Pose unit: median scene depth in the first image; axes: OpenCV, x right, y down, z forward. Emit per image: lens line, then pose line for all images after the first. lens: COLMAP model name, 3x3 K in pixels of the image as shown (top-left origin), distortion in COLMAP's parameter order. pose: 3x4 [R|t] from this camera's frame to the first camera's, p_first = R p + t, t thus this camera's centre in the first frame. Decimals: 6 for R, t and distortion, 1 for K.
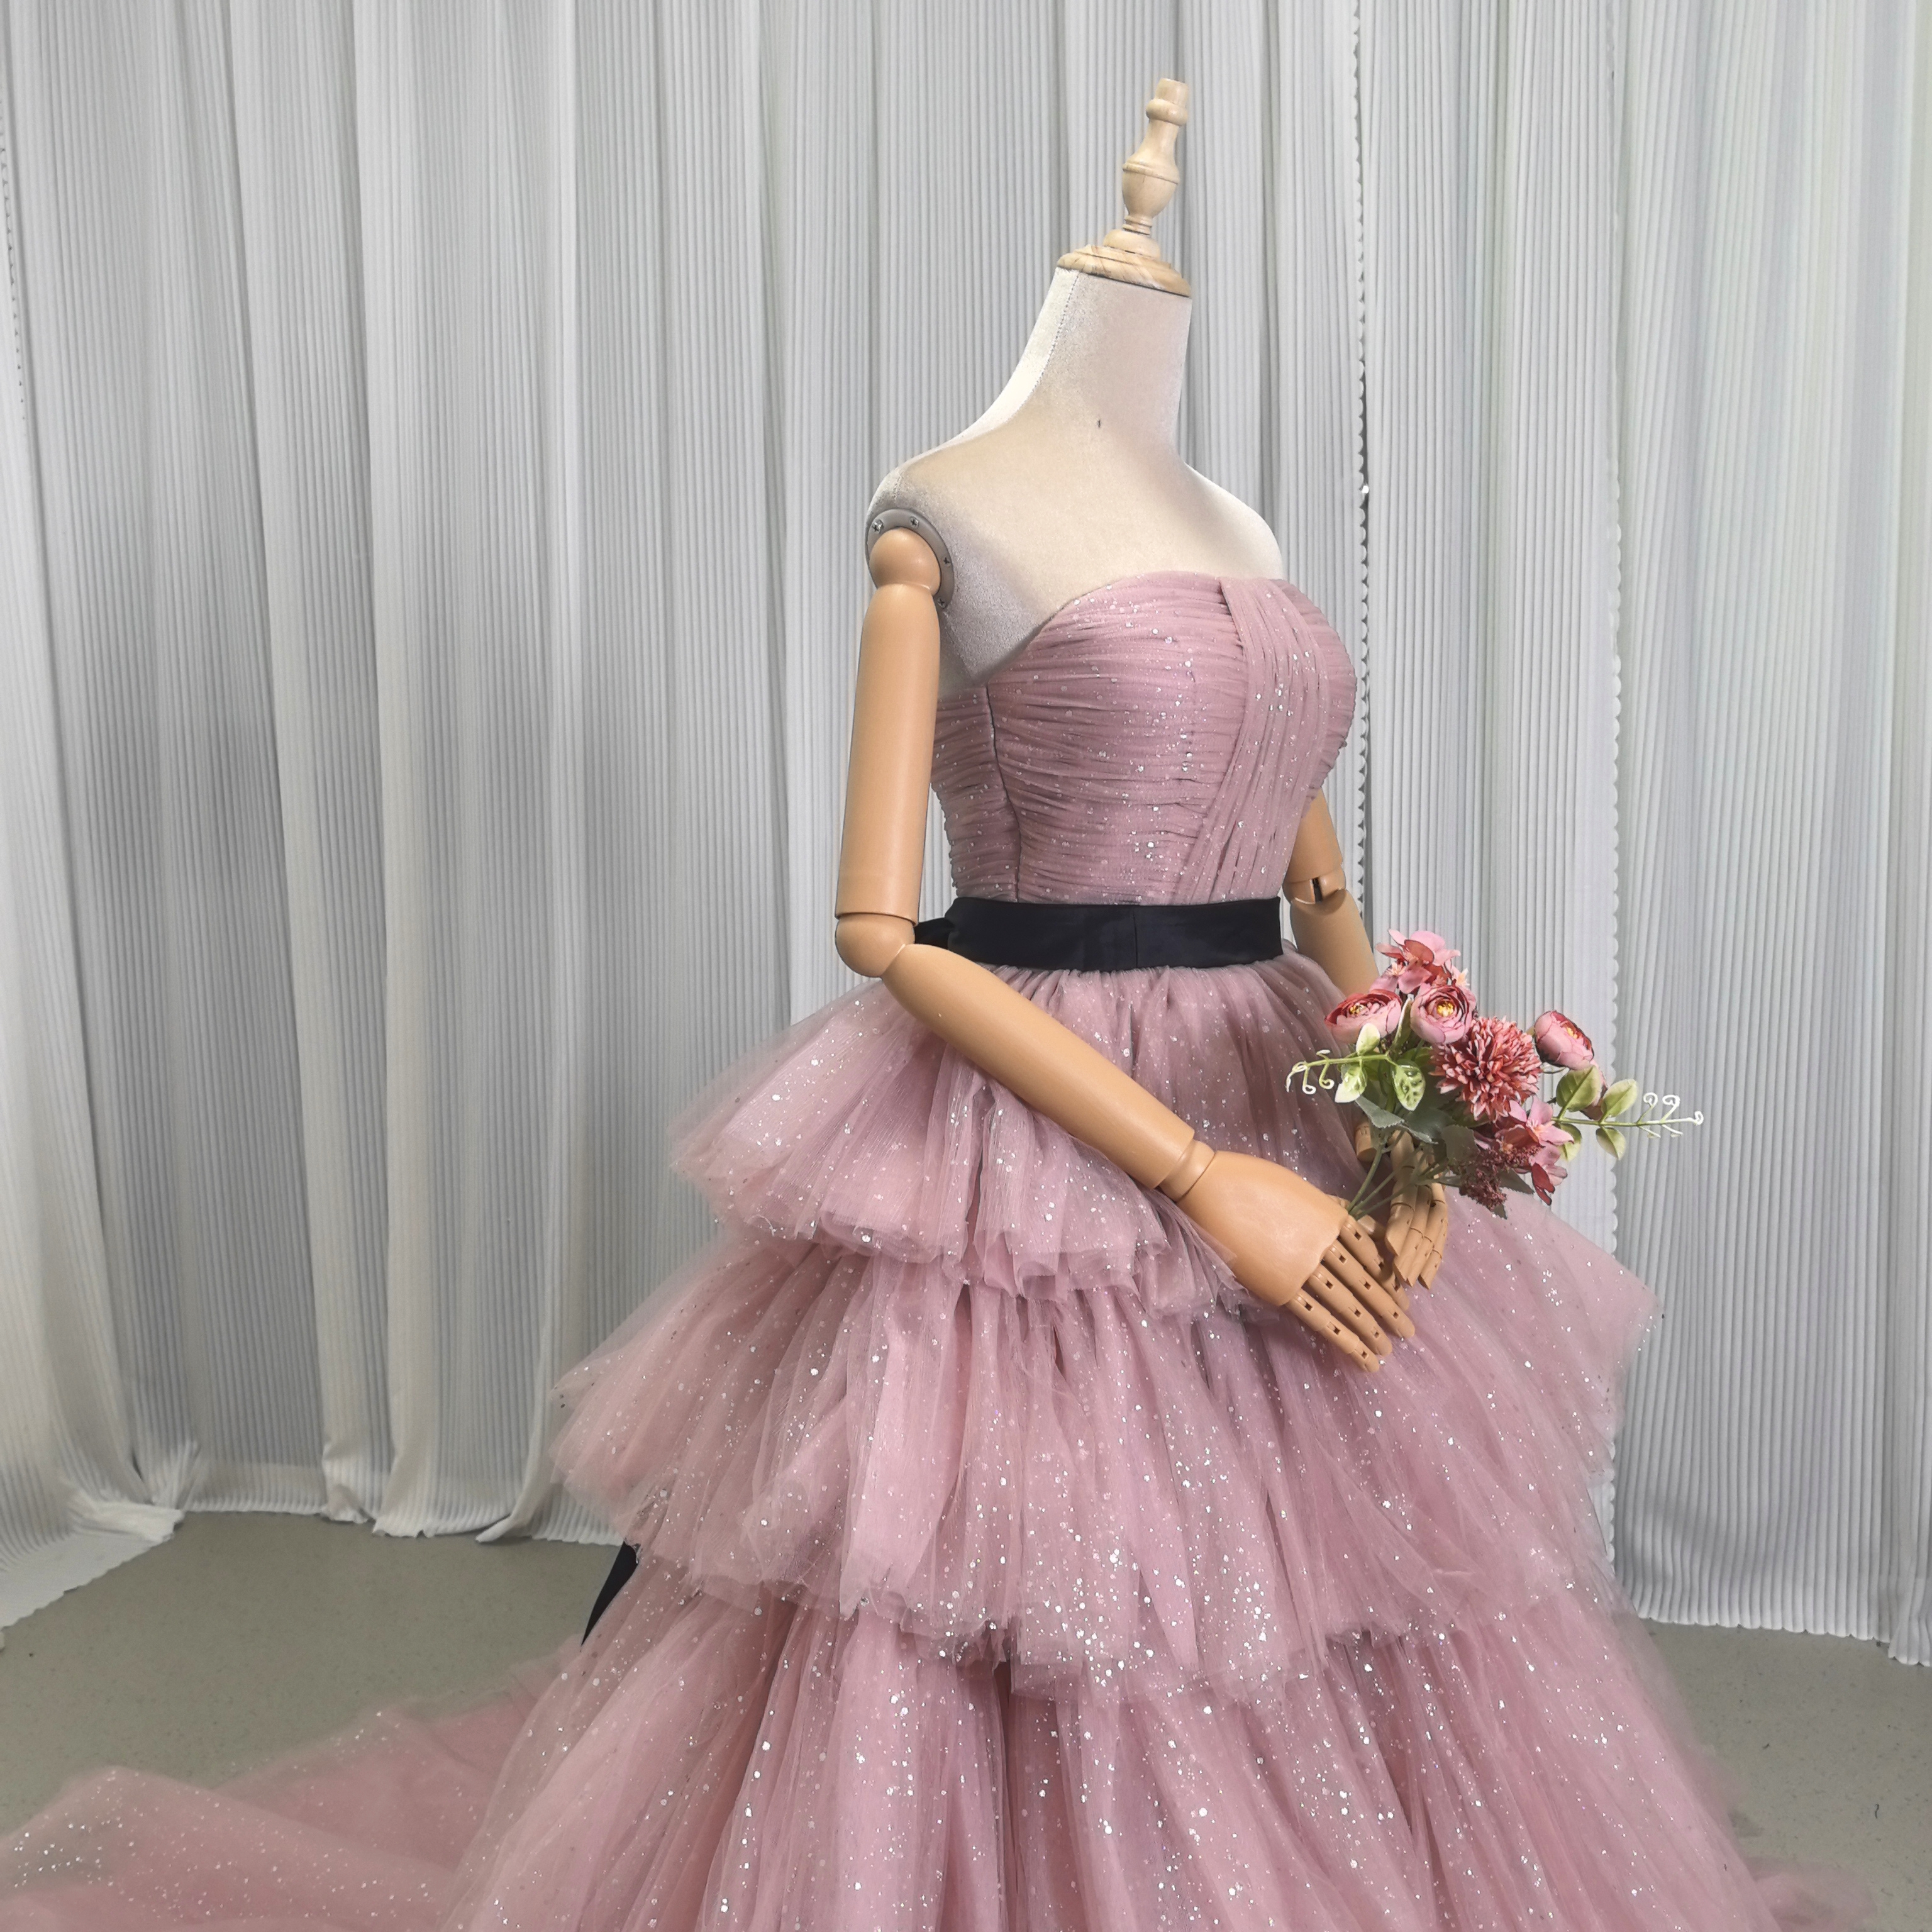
lens RADIAL K [[2041.0, 0, 928.5], [0, 2041.0, 982.0], [0, 0, 1]] dist [0.173468, -0.579055]
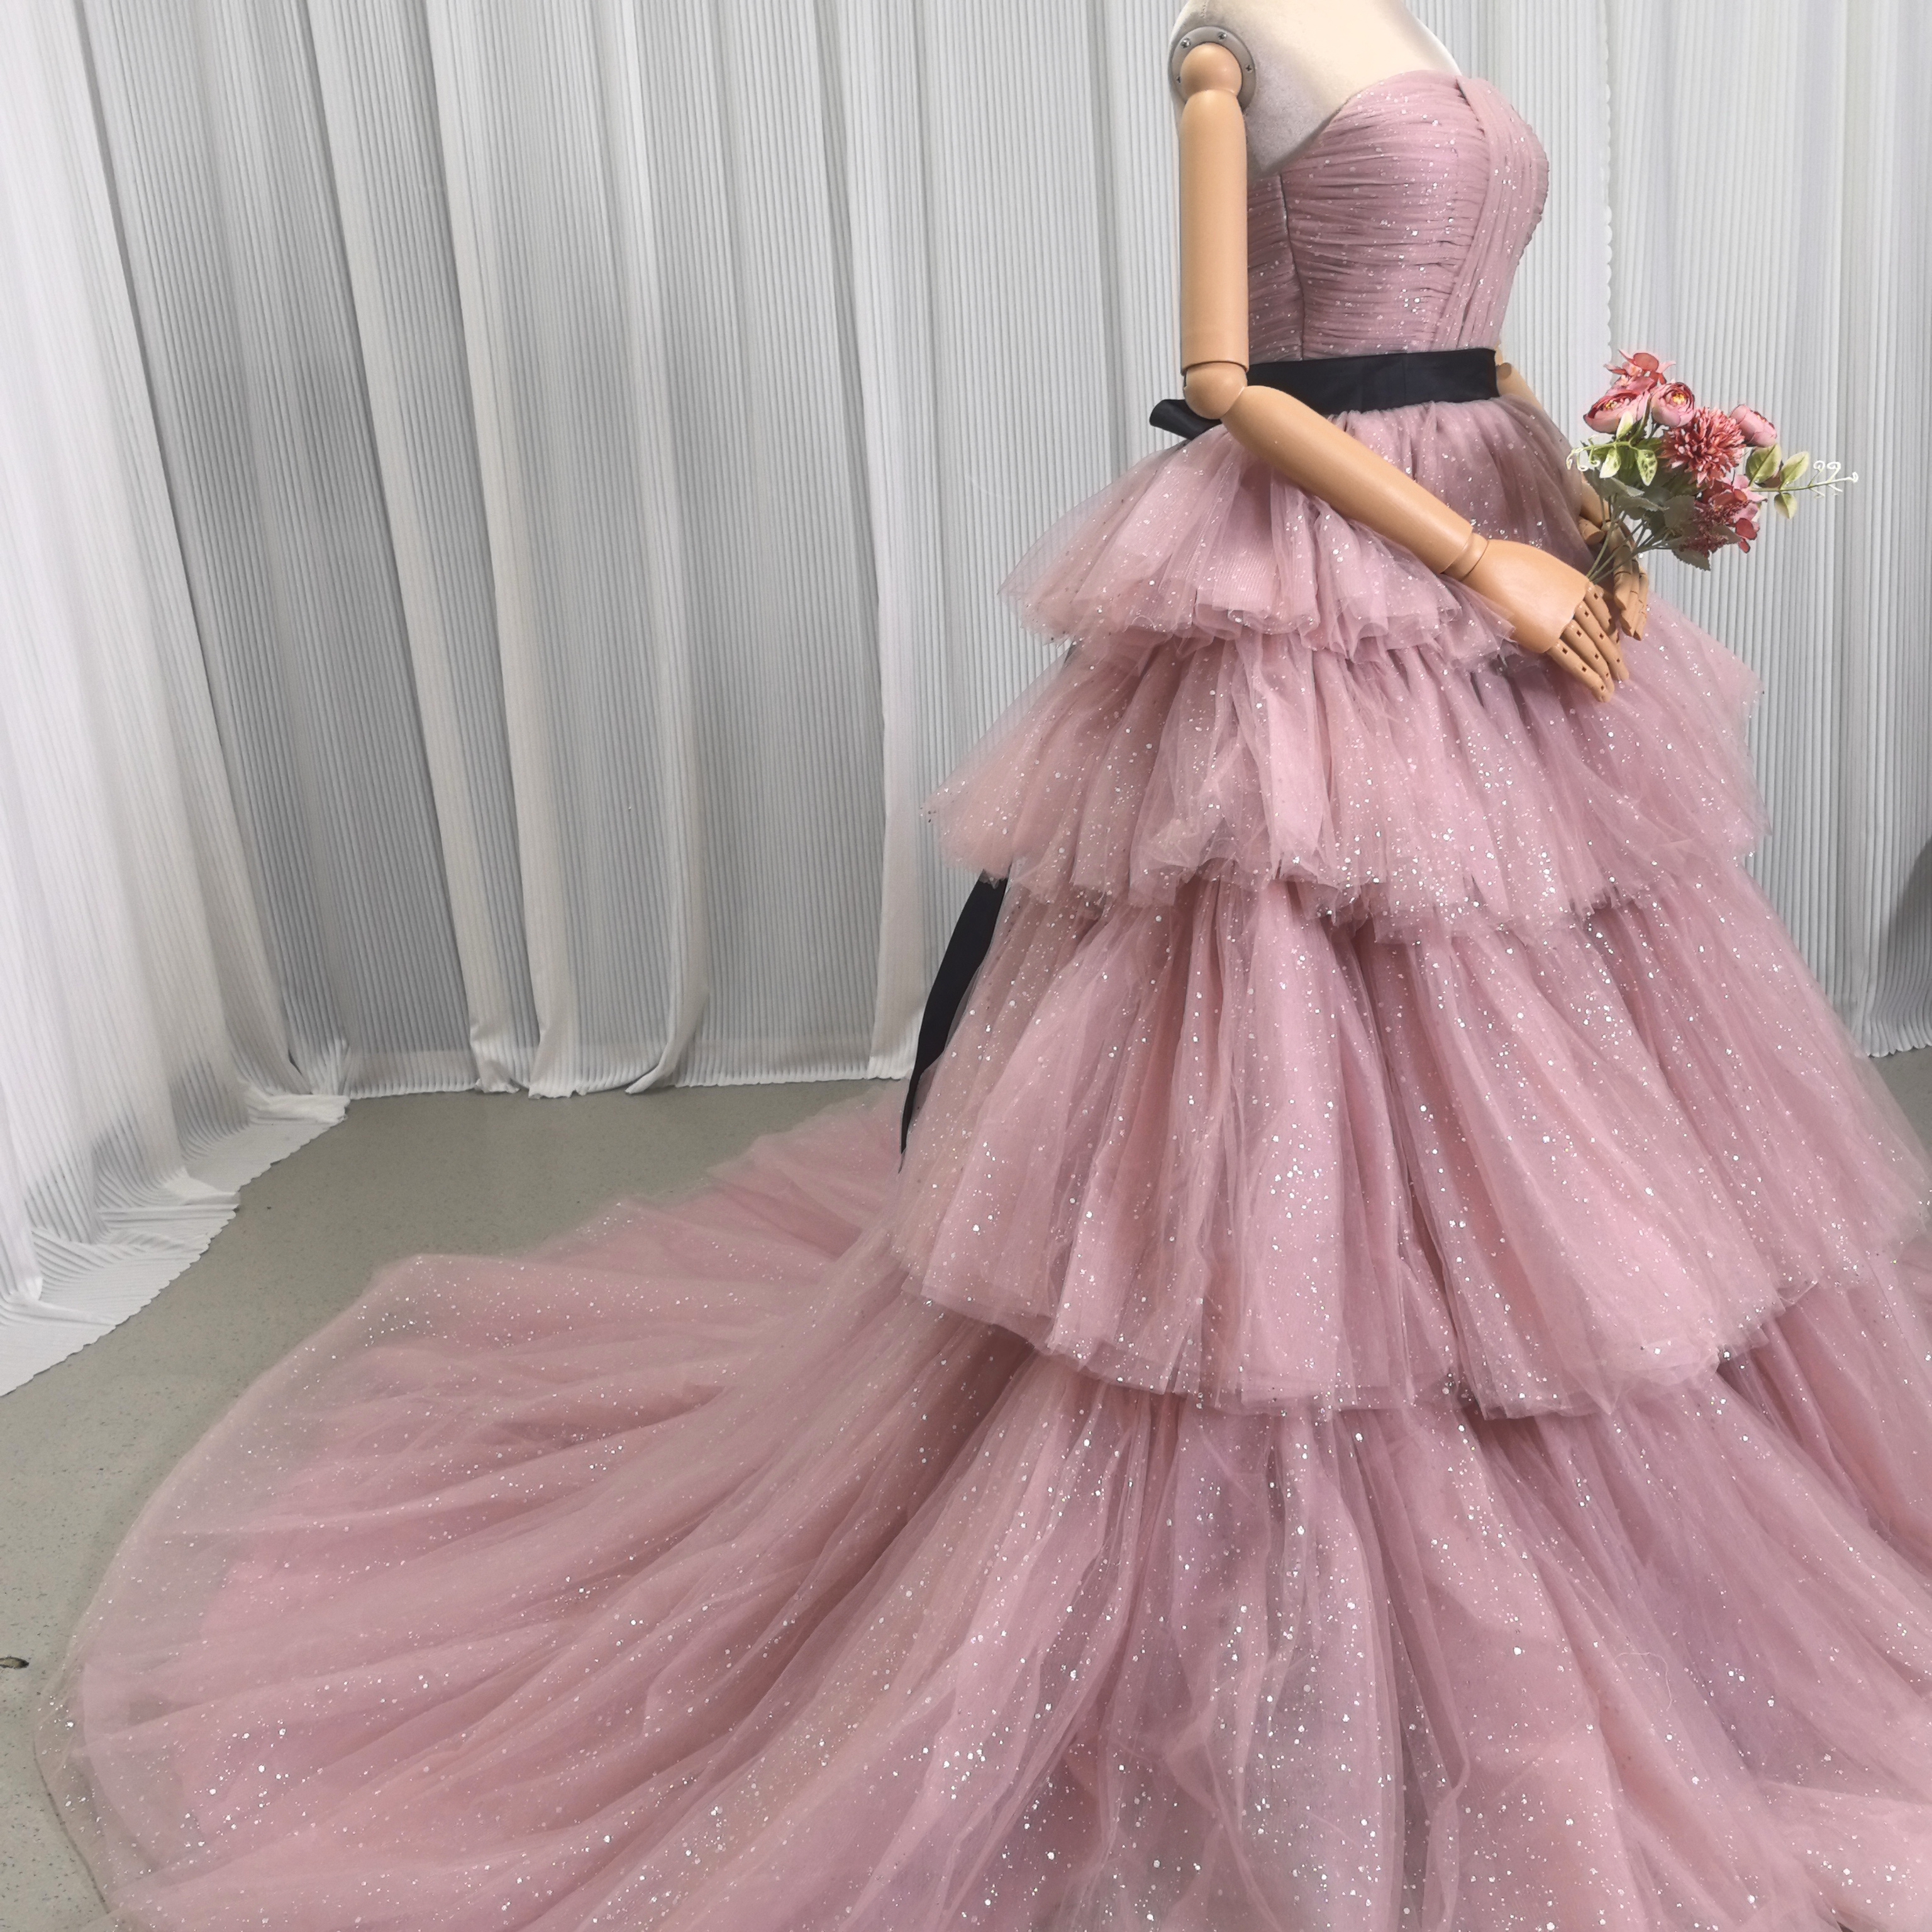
lens RADIAL K [[2016.5, 0, 966.0], [0, 2016.5, 966.0], [0, 0, 1]] dist [0.130851, -0.343334]
pose [[0.992797, -0.085736, 0.083690, -0.305850], [0.072792, 0.986447, 0.147049, 0.131536], [-0.095163, -0.139898, 0.985582, -0.256583]]
